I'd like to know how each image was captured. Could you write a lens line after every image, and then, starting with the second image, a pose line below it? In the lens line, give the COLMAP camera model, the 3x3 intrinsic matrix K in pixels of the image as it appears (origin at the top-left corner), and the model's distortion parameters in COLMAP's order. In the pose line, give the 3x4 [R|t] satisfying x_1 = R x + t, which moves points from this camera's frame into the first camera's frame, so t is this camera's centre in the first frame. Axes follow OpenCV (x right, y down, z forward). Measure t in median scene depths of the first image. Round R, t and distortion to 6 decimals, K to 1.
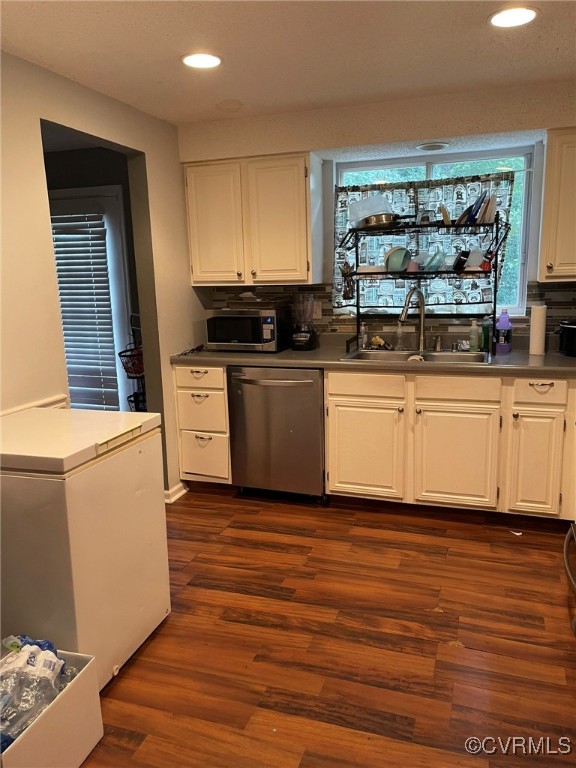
lens RADIAL K [[572.1, 0, 288.0], [0, 572.1, 384.0], [0, 0, 1]] dist [-0.000055, 0.001248]
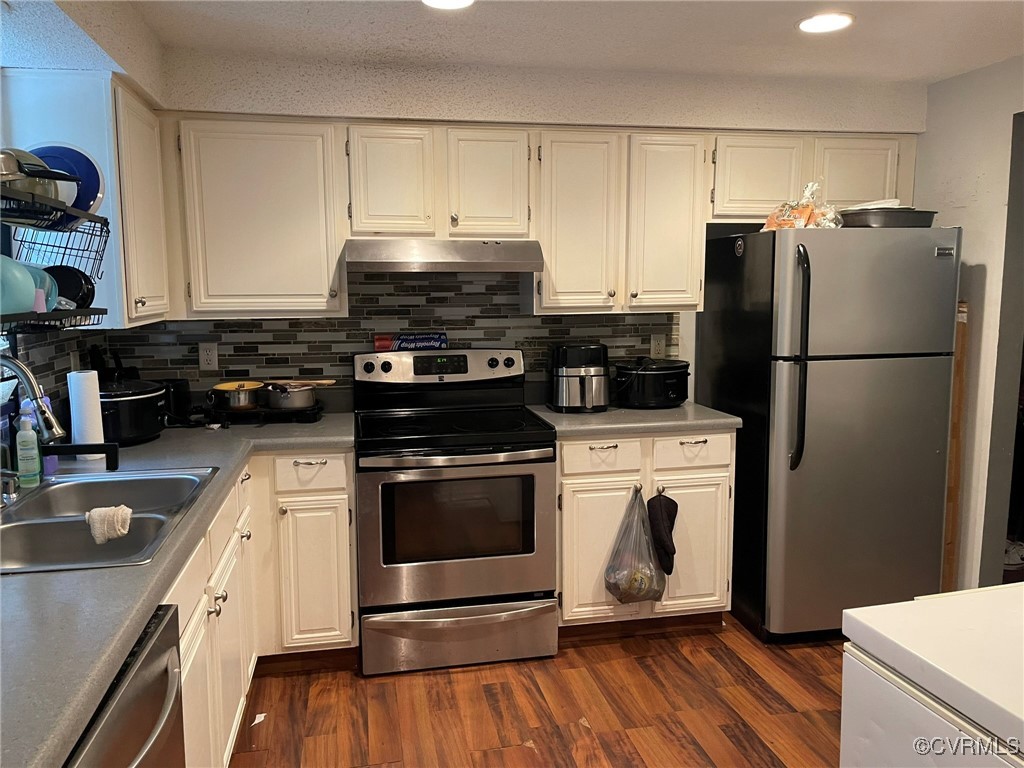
lens RADIAL K [[762.8, 0, 512.0], [0, 762.8, 384.0], [0, 0, 1]] dist [-0.000055, 0.001248]
pose [[-0.499565, -0.076246, 0.862914, -1.561778], [0.189240, 0.962455, 0.194597, -0.732666], [-0.845354, 0.260512, -0.466381, 3.840010]]
